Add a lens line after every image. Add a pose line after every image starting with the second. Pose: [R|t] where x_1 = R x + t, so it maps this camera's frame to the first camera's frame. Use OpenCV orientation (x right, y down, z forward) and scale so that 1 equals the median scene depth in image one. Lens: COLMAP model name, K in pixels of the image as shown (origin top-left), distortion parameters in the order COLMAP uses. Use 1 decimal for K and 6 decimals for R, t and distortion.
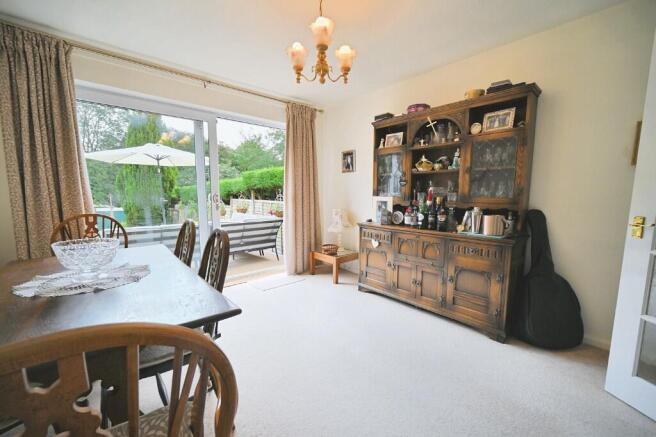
lens RADIAL K [[259.6, 0, 324.9], [0, 259.6, 220.5], [0, 0, 1]] dist [-0.003570, 0.000267]
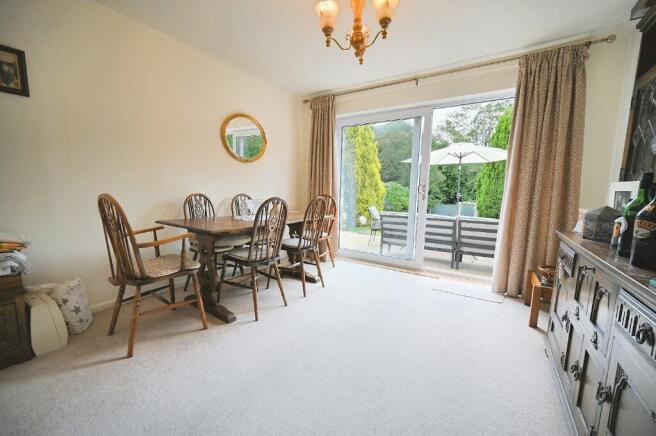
lens RADIAL K [[259.6, 0, 327.6], [0, 259.6, 221.4], [0, 0, 1]] dist [-0.003570, 0.000267]
pose [[0.283613, 0.120360, -0.951355, 0.451157], [-0.125084, 0.988259, 0.087740, 0.001376], [0.950746, 0.094115, 0.295339, 0.320165]]
